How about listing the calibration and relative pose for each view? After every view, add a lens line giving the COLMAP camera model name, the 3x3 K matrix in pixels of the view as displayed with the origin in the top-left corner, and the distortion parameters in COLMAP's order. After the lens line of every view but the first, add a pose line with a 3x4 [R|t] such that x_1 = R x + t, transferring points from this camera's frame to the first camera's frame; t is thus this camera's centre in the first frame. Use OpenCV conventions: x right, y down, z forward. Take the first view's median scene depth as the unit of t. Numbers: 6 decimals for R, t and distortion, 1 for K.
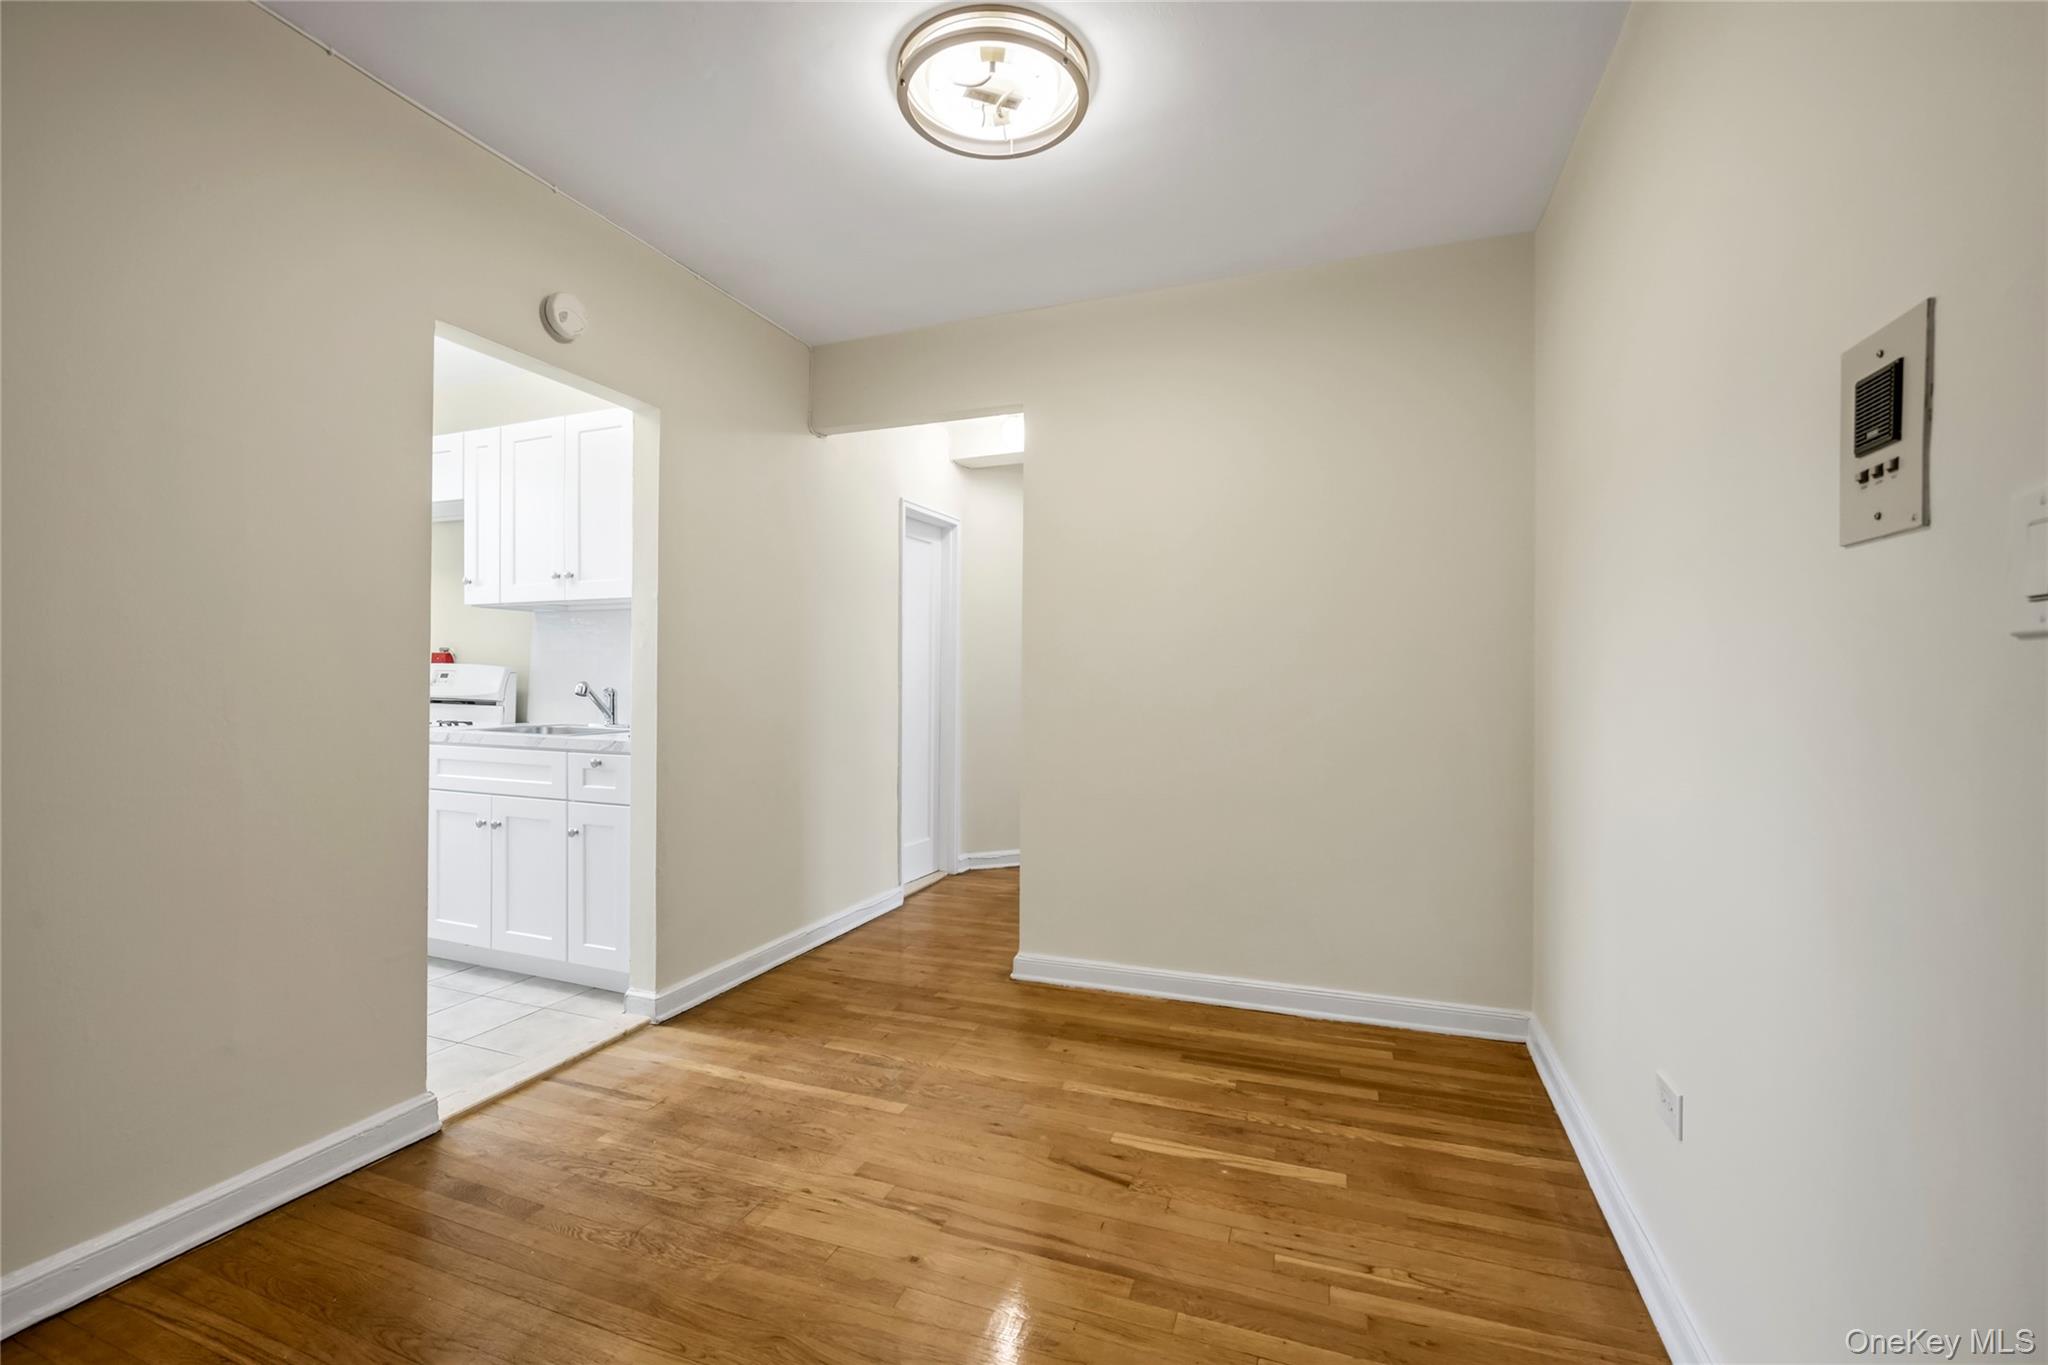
lens RADIAL K [[854.2, 0, 1024.2], [0, 854.2, 688.1], [0, 0, 1]] dist [-0.007873, -0.000187]
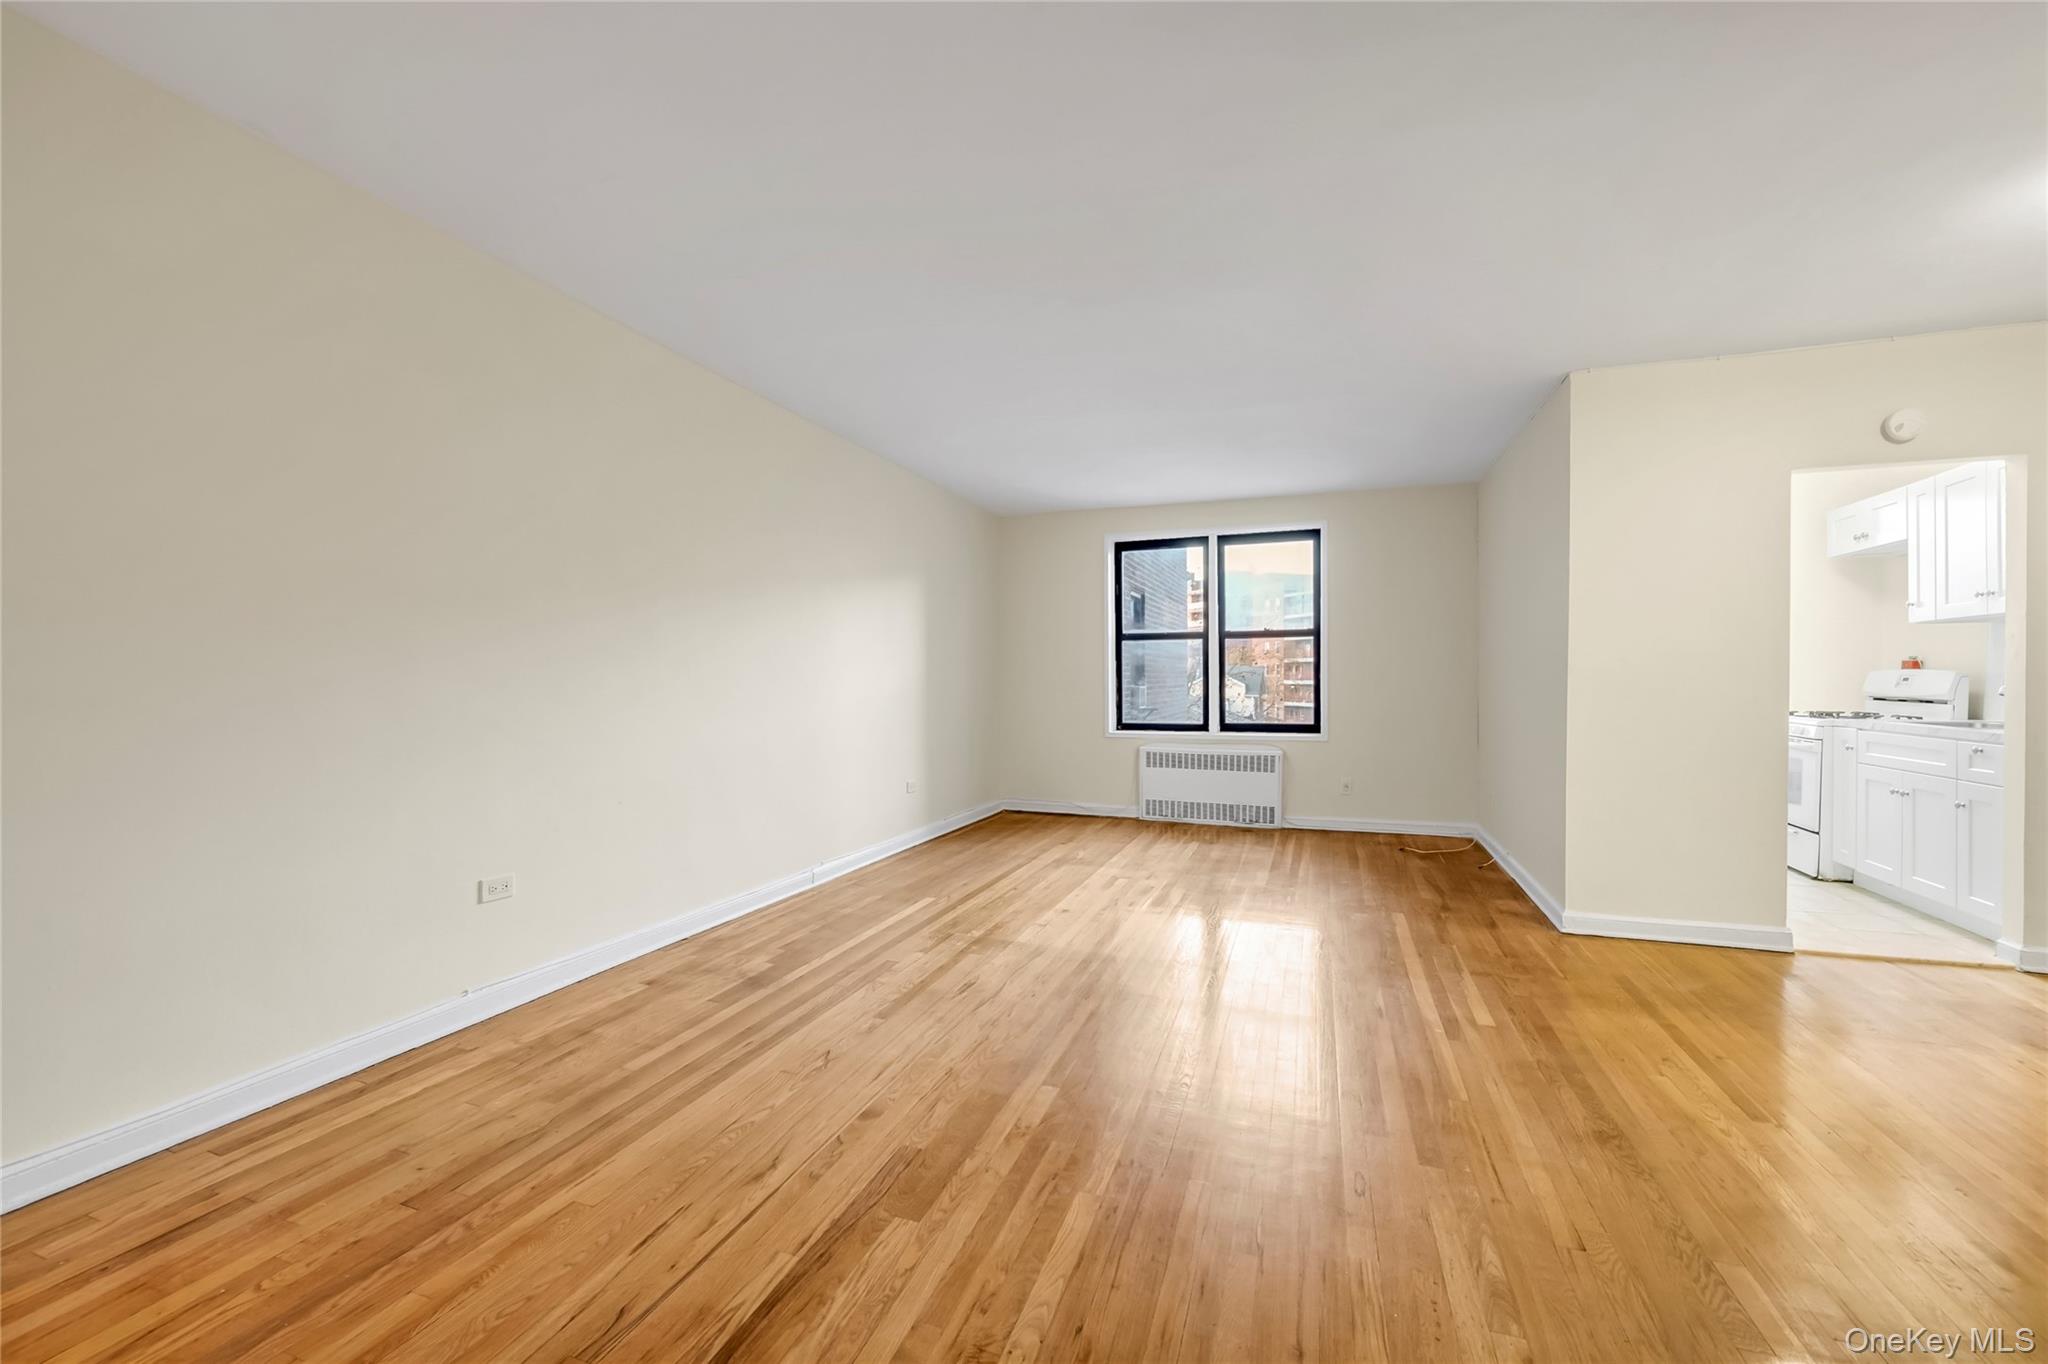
lens RADIAL K [[854.2, 0, 1024.2], [0, 854.2, 687.6], [0, 0, 1]] dist [-0.007873, -0.000187]
pose [[0.016855, 0.000217, -0.999858, 0.704385], [-0.002985, 0.999996, 0.000166, 0.001403], [0.999853, 0.002982, 0.016855, -0.402655]]
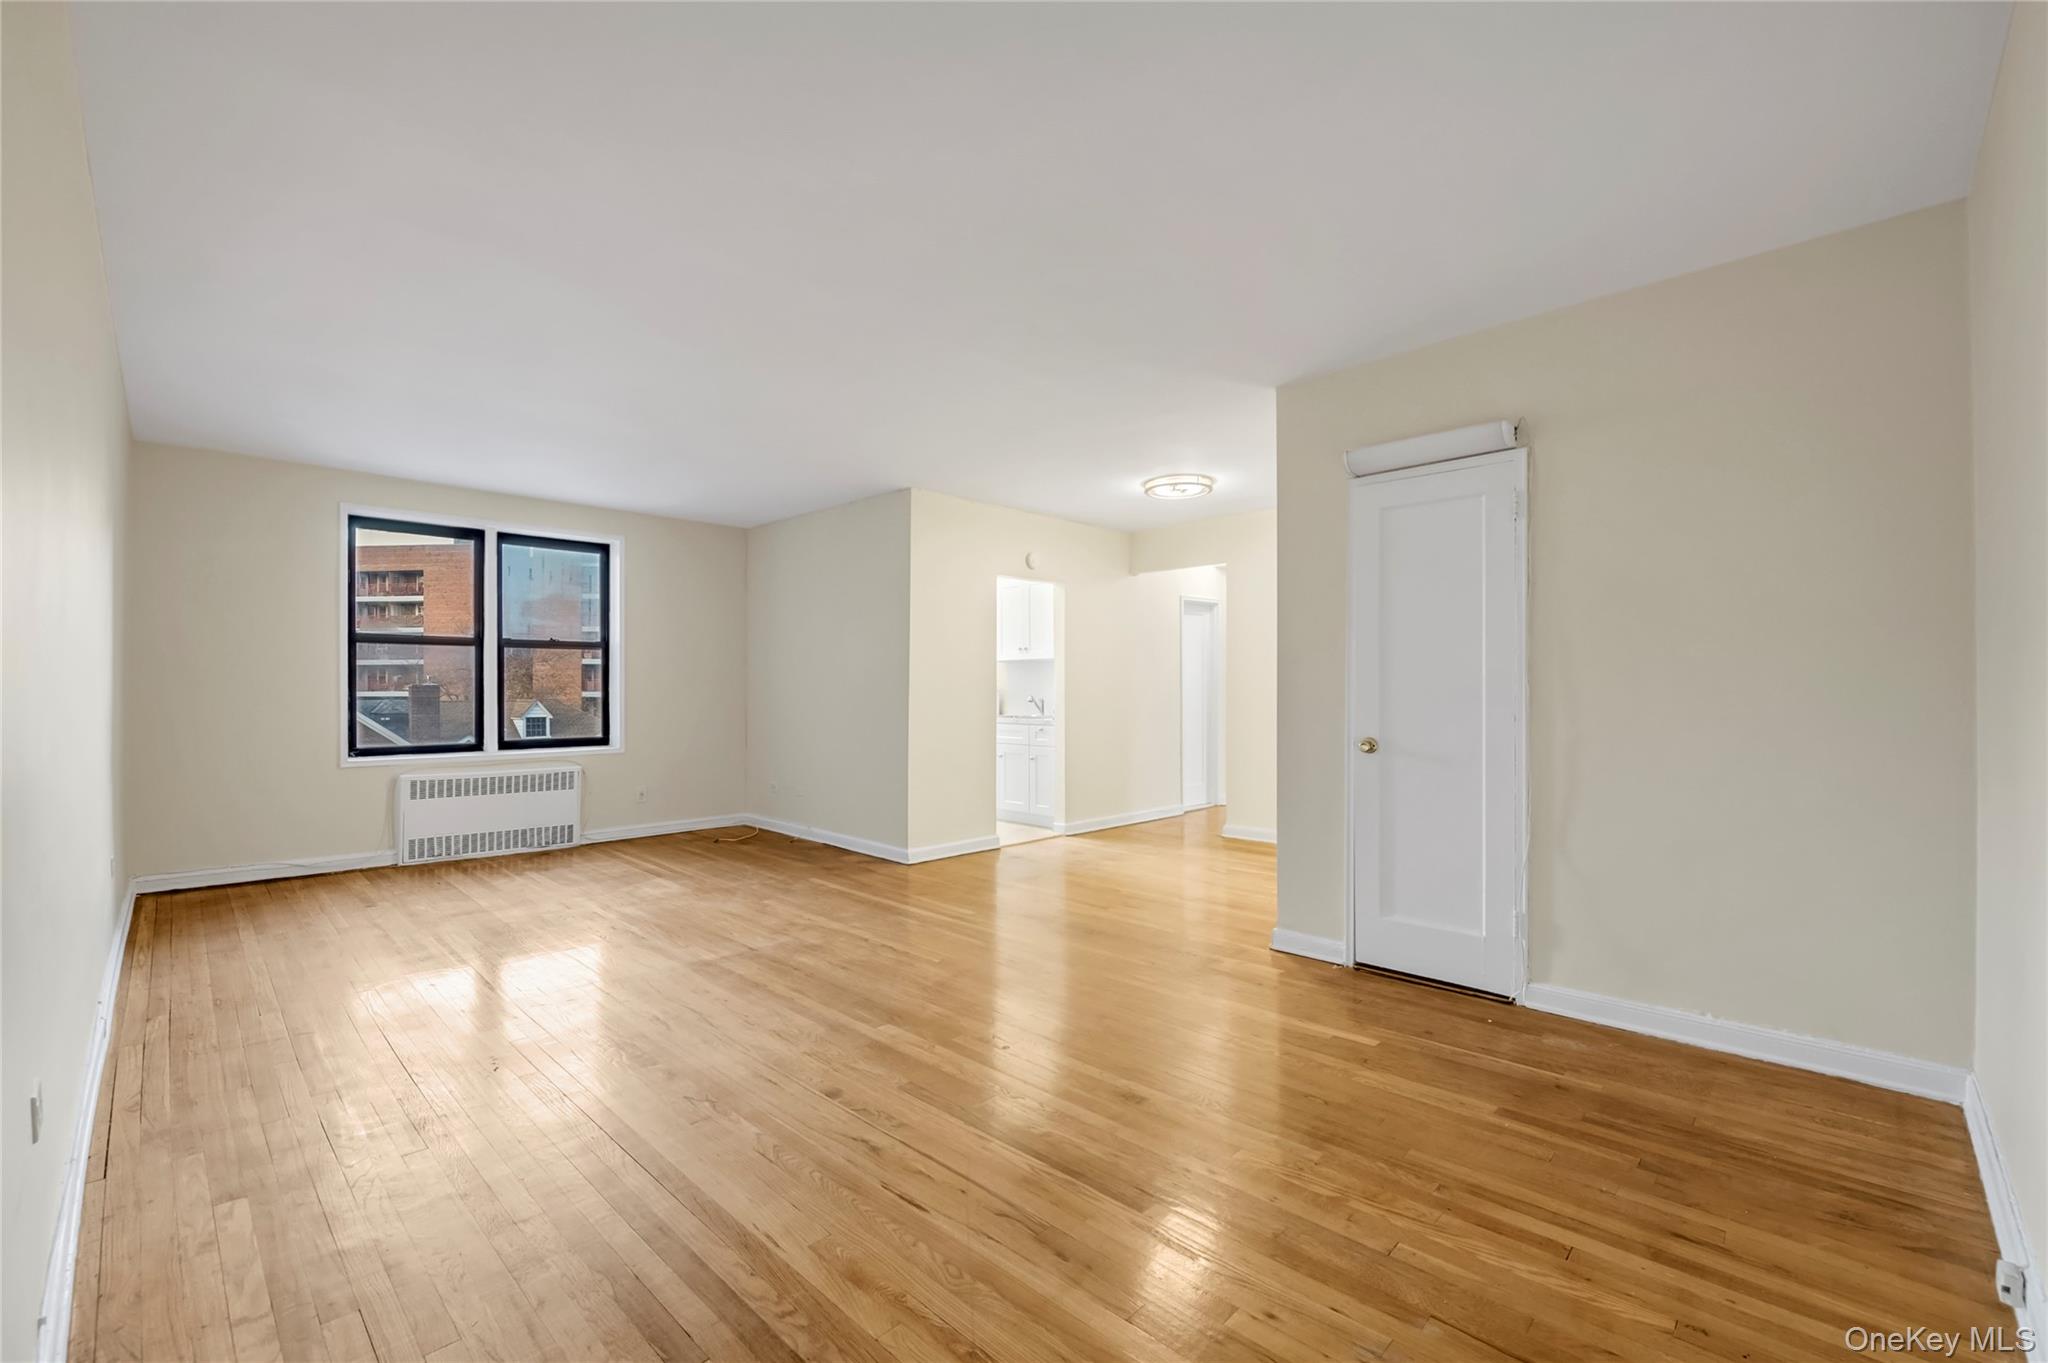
lens RADIAL K [[858.4, 0, 1074.5], [0, 858.4, 695.3], [0, 0, 1]] dist [0.000174, 0.000039]
pose [[0.934898, -0.006703, -0.354854, 0.451773], [0.005663, 0.999976, -0.003971, 0.001658], [0.354872, 0.001703, 0.934913, -1.244146]]
